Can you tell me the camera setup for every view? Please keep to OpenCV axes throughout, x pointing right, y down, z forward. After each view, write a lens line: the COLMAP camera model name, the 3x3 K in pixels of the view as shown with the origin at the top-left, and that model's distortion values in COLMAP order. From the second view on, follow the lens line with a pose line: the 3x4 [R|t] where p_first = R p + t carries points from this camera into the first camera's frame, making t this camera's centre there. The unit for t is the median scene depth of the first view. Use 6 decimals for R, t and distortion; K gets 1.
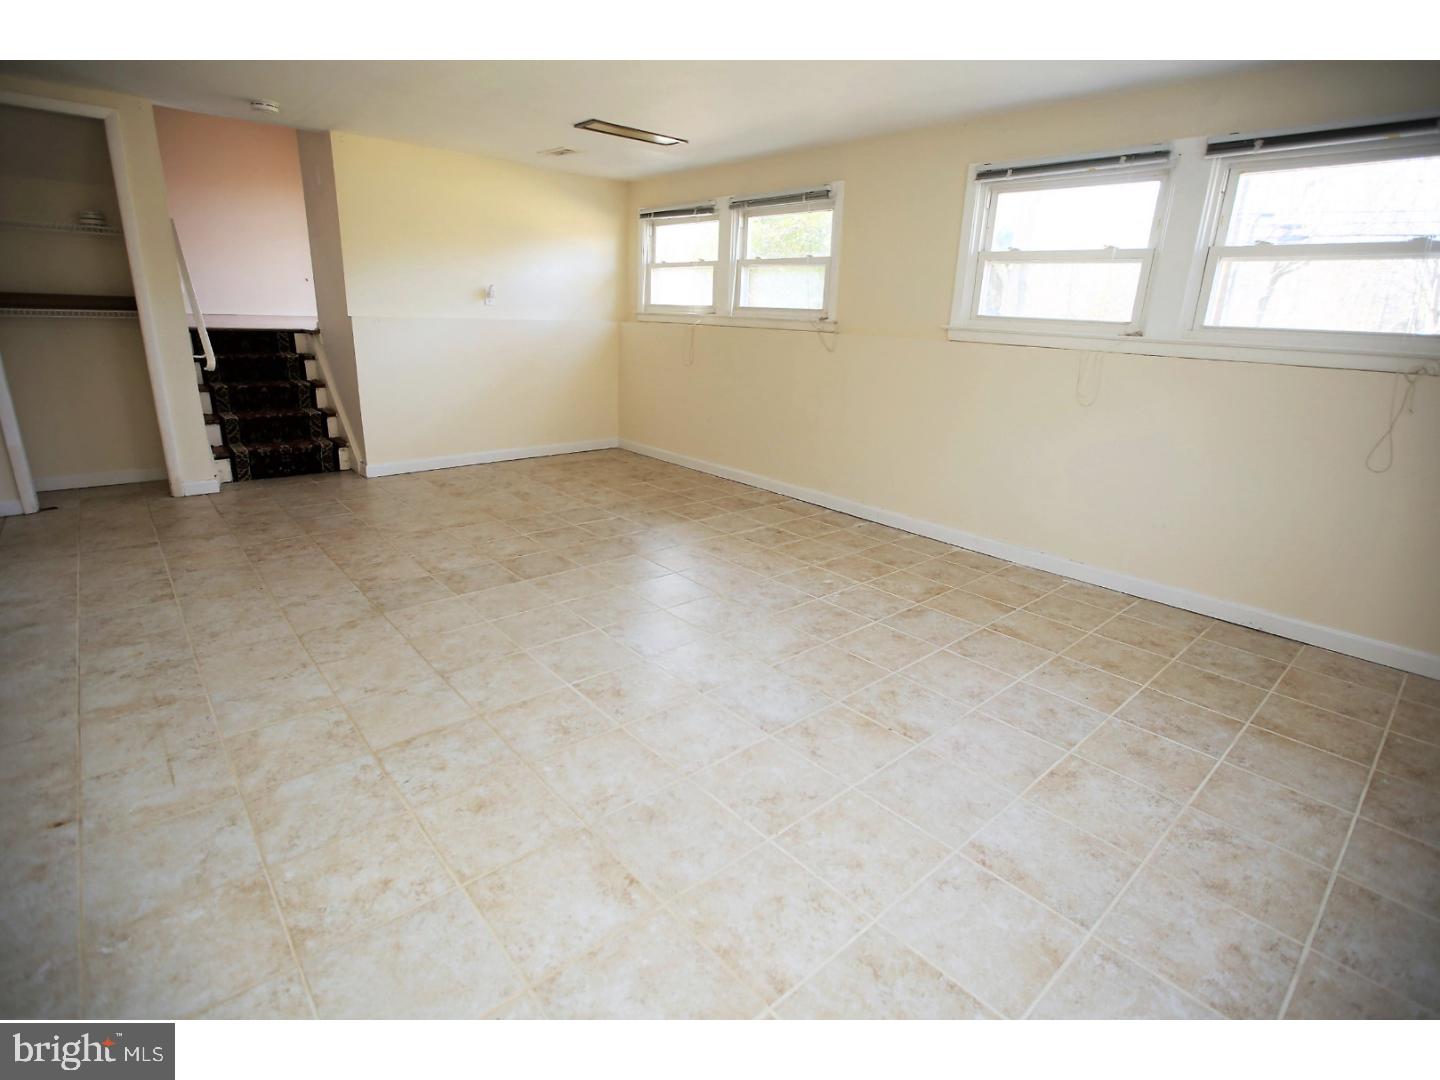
lens RADIAL K [[757.7, 0, 720.0], [0, 757.7, 540.0], [0, 0, 1]] dist [-0.025698, 0.001927]
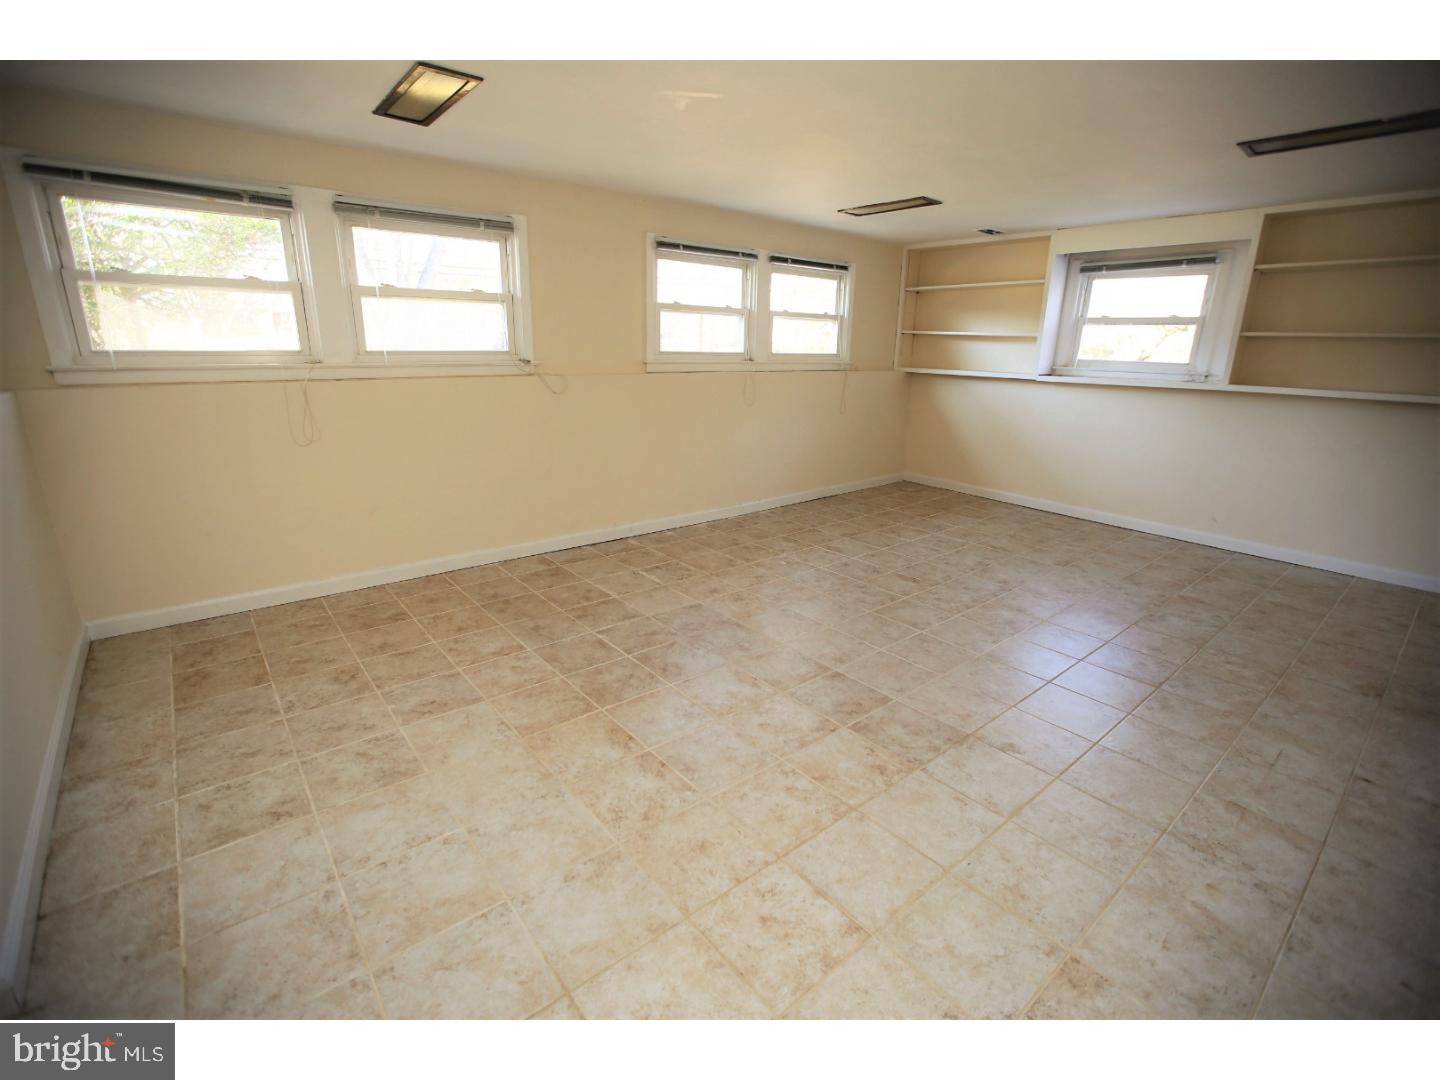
lens RADIAL K [[704.8, 0, 722.8], [0, 704.8, 535.0], [0, 0, 1]] dist [-0.063714, 0.024167]
pose [[-0.031275, -0.300376, 0.953308, -0.938260], [0.265408, 0.917039, 0.297655, -0.355658], [-0.963629, 0.262325, 0.051042, 0.965120]]
